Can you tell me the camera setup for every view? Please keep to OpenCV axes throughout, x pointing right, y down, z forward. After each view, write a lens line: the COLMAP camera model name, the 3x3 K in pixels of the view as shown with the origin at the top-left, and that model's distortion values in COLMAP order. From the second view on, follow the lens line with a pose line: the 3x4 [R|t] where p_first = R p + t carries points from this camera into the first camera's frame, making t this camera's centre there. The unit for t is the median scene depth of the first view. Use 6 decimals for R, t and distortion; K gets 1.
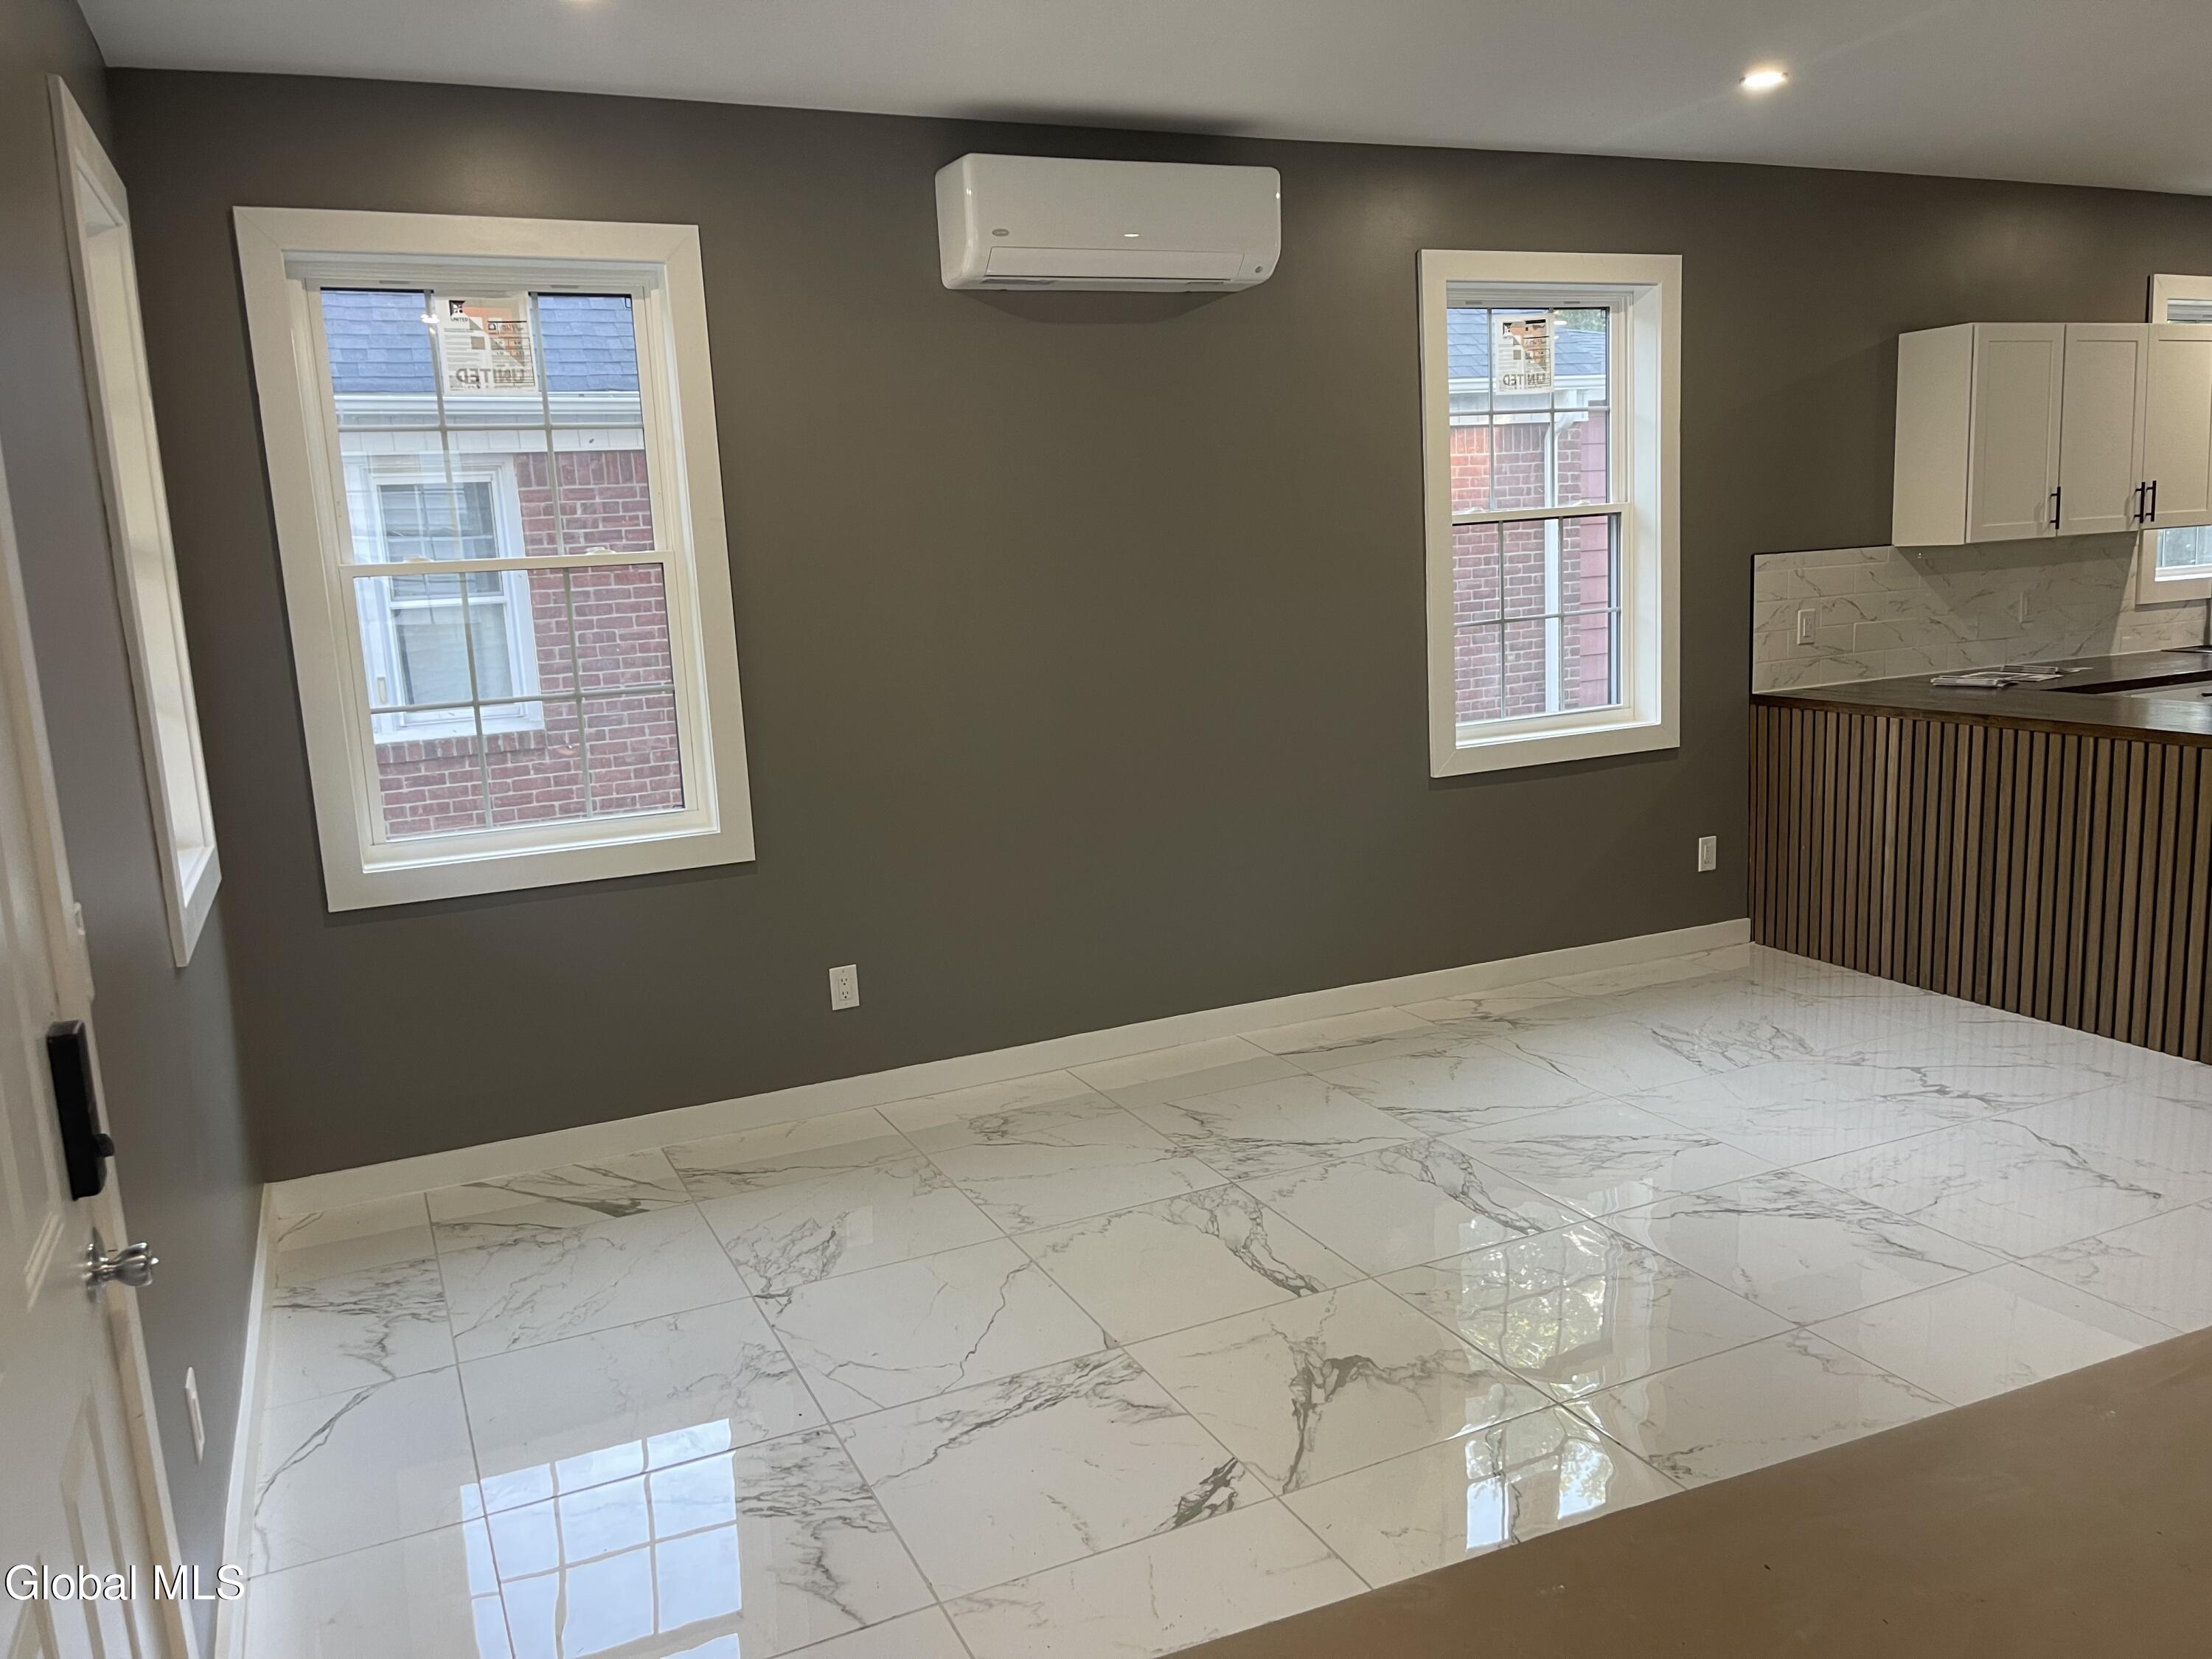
lens RADIAL K [[1670.8, 0, 1108.4], [0, 1670.8, 814.5], [0, 0, 1]] dist [0.057751, -0.050244]
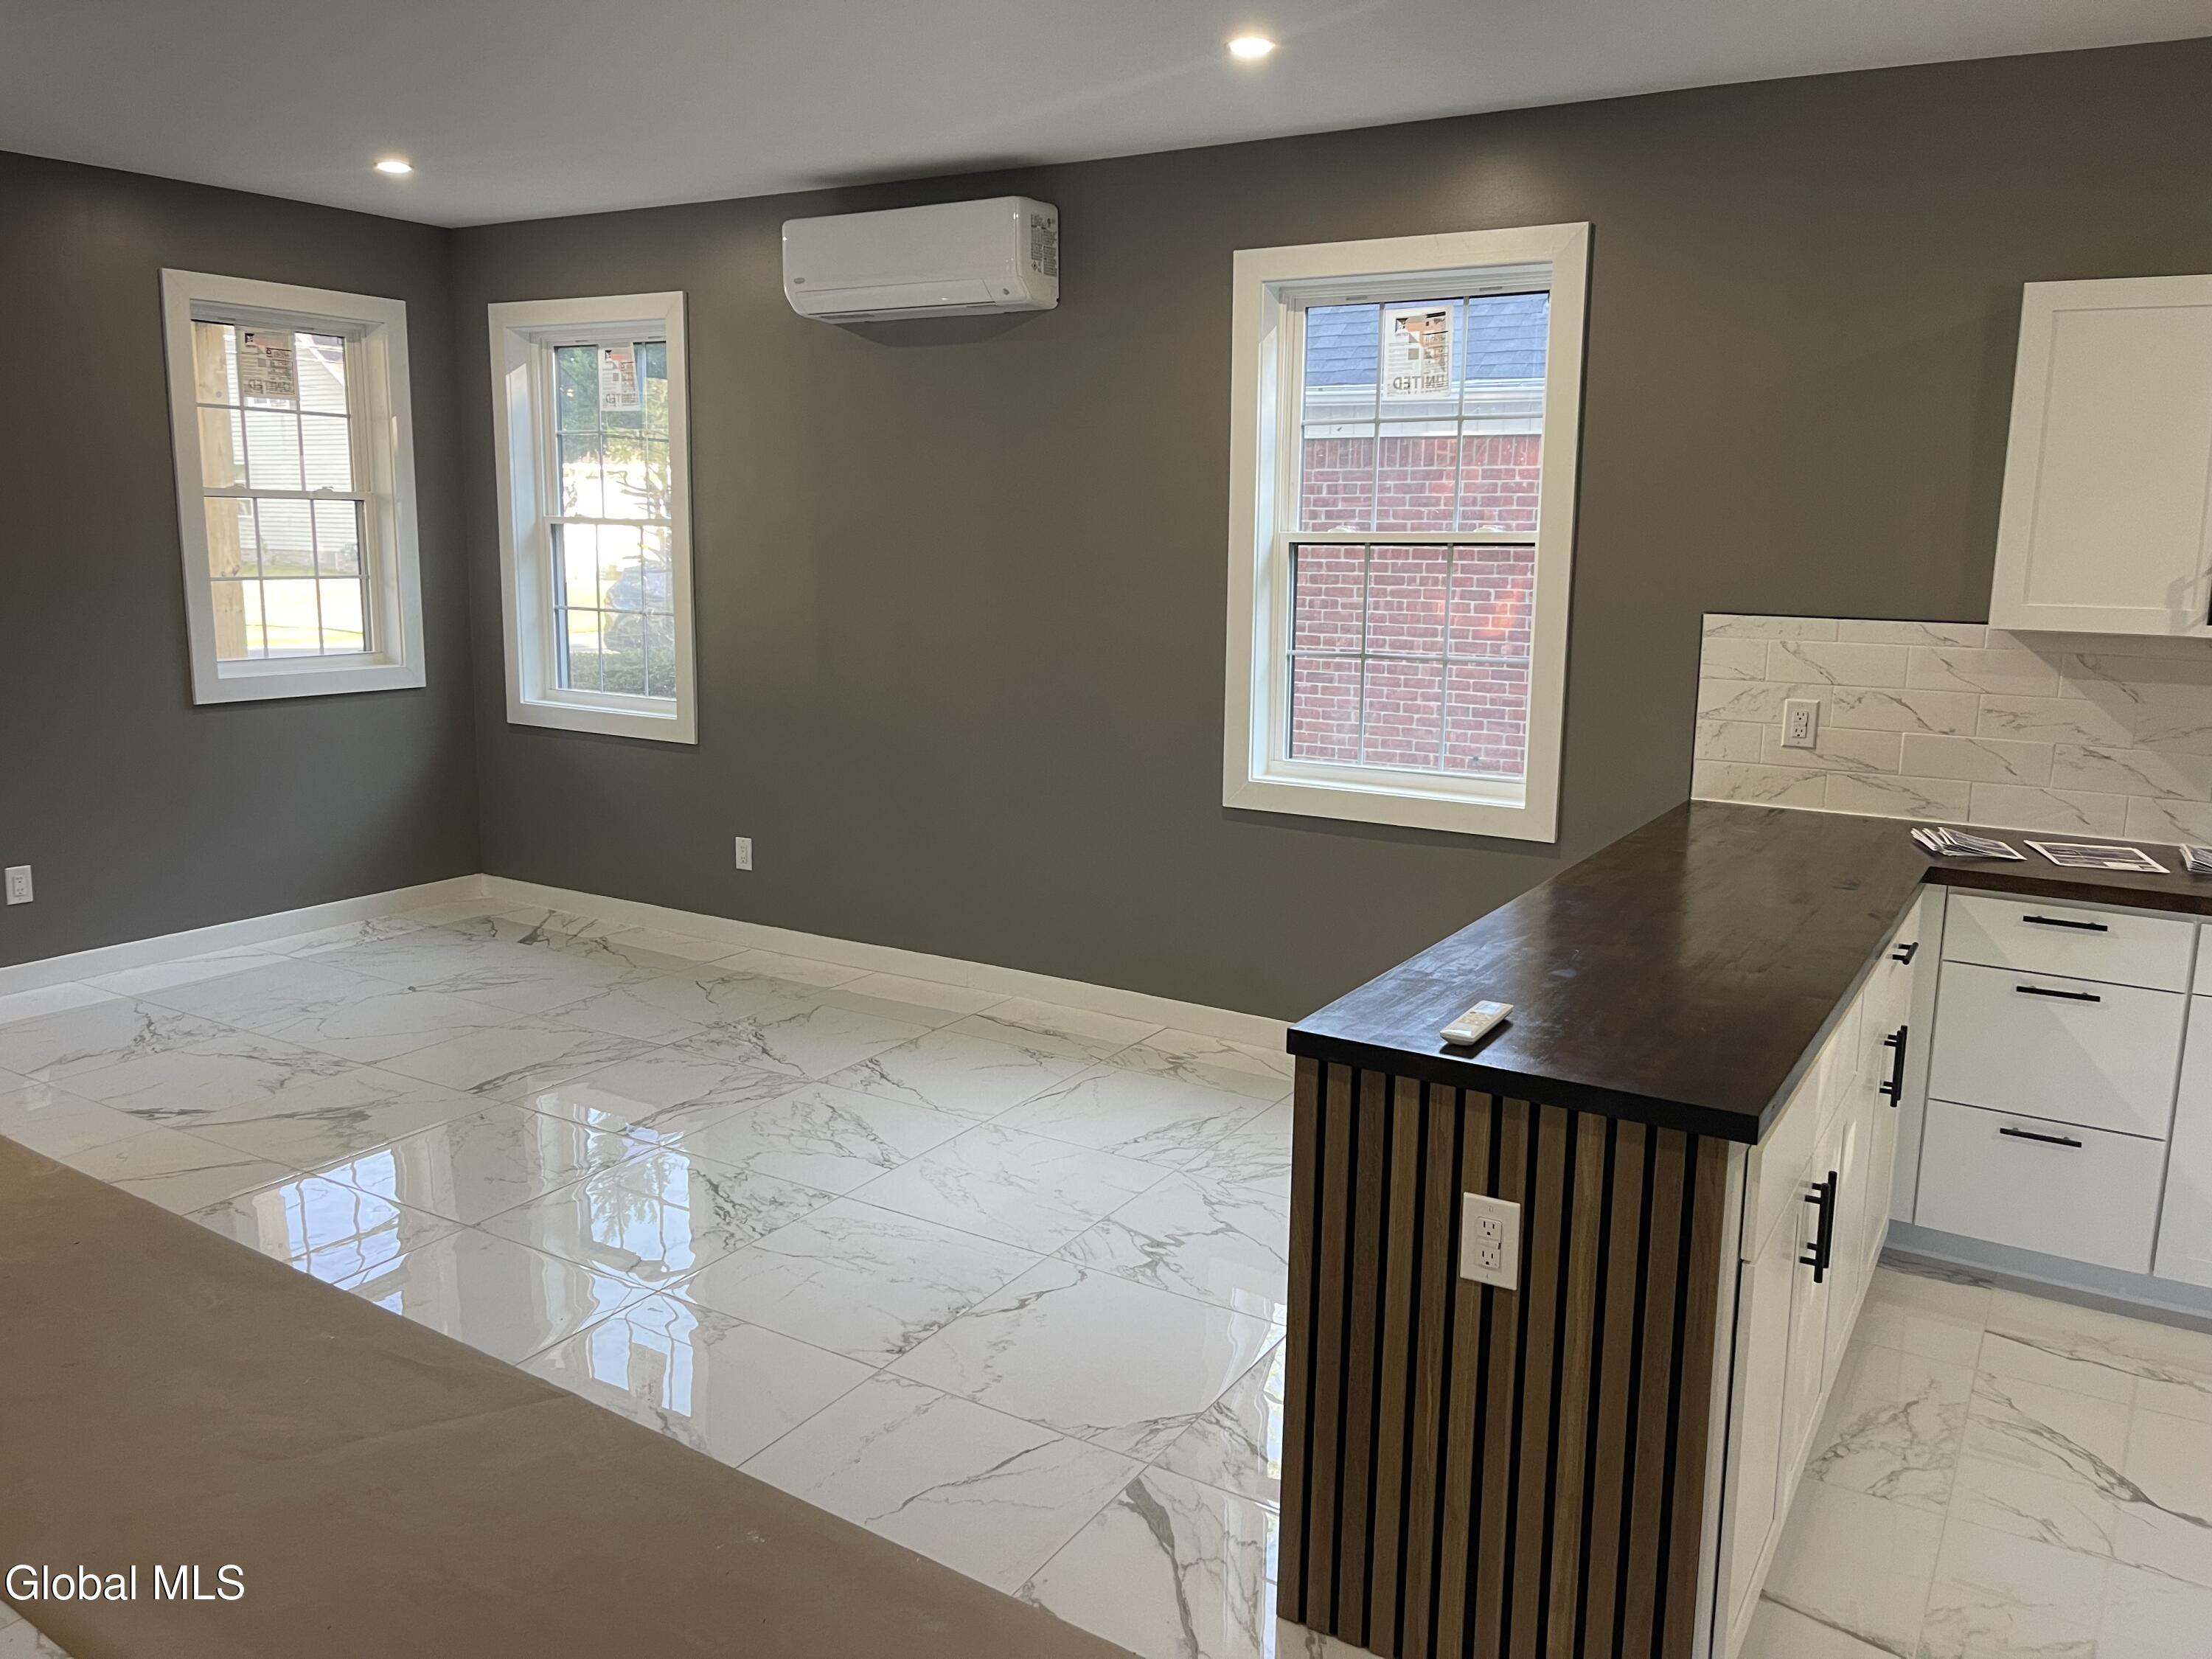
lens RADIAL K [[1670.8, 0, 1087.2], [0, 1670.8, 808.1], [0, 0, 1]] dist [0.057751, -0.050244]
pose [[0.550545, 0.194794, -0.811761, 0.913974], [-0.181676, 0.977046, 0.111242, -0.111249], [0.814797, 0.086233, 0.573297, 0.389295]]
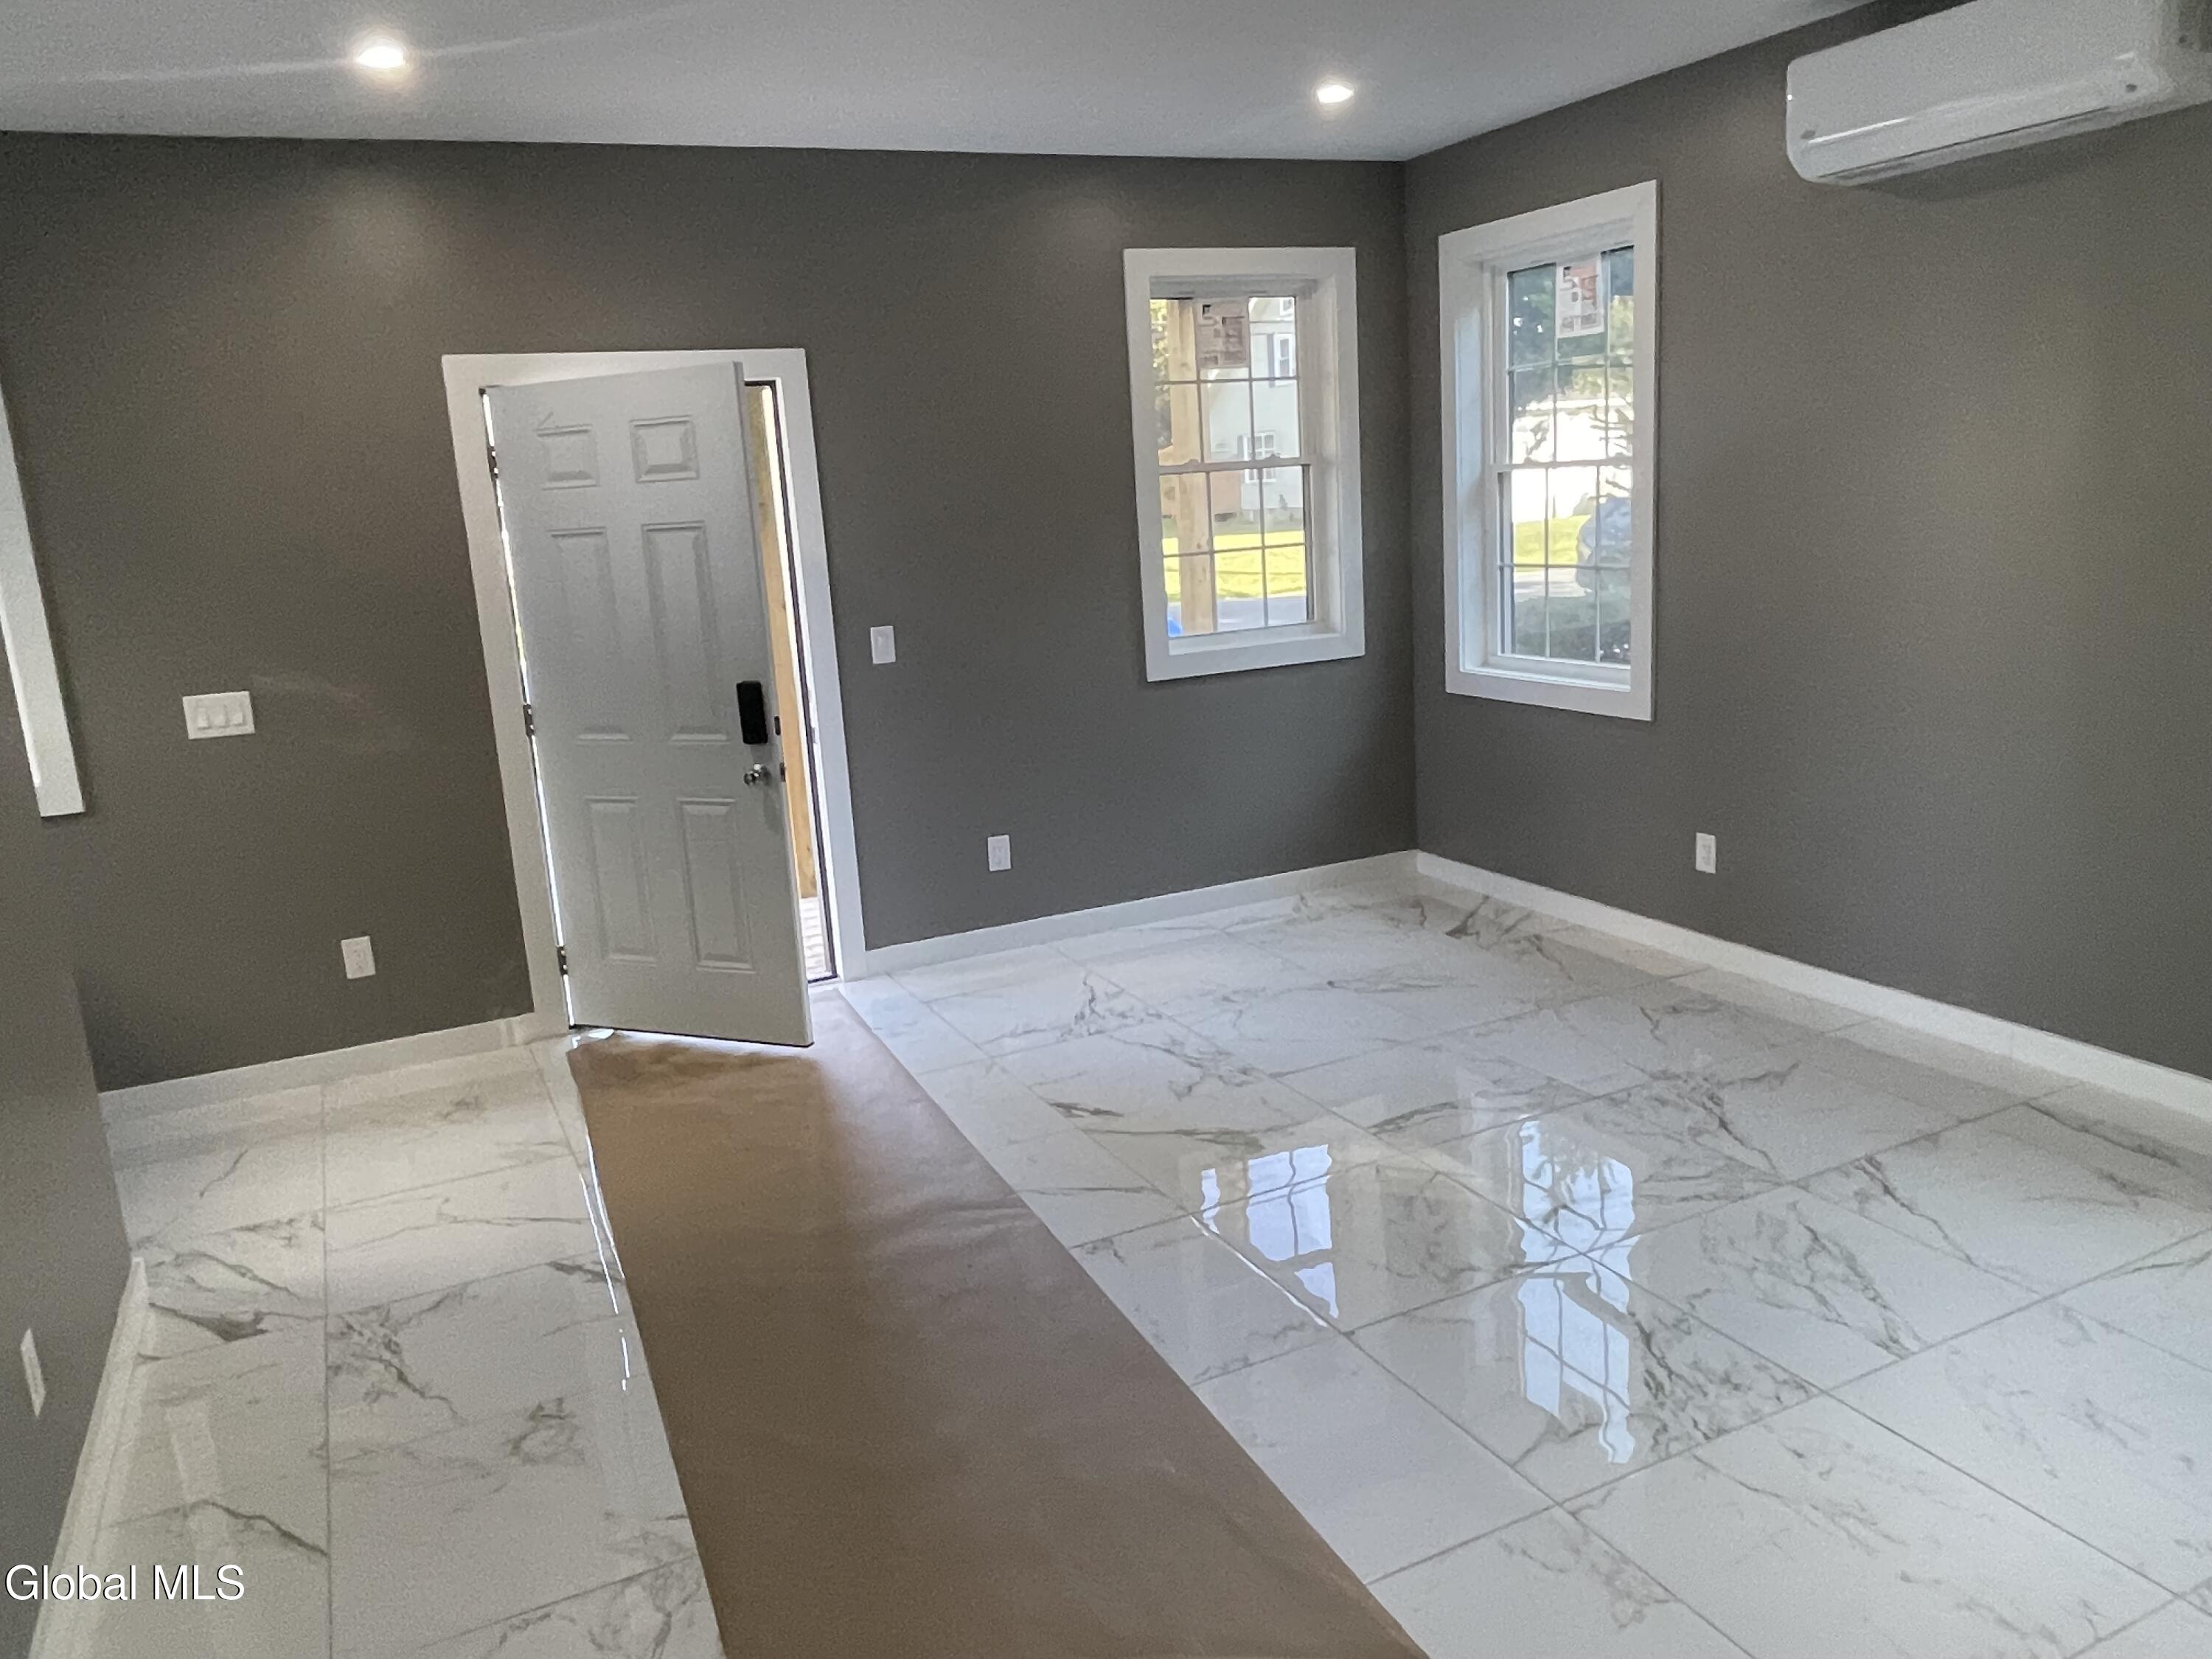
lens RADIAL K [[1573.3, 0, 1064.5], [0, 1573.3, 824.3], [0, 0, 1]] dist [-0.008066, -0.004901]
pose [[-0.000658, 0.256622, -0.966512, 0.725582], [-0.101735, 0.961480, 0.255355, -0.118606], [0.994811, 0.098496, 0.025475, 0.467615]]
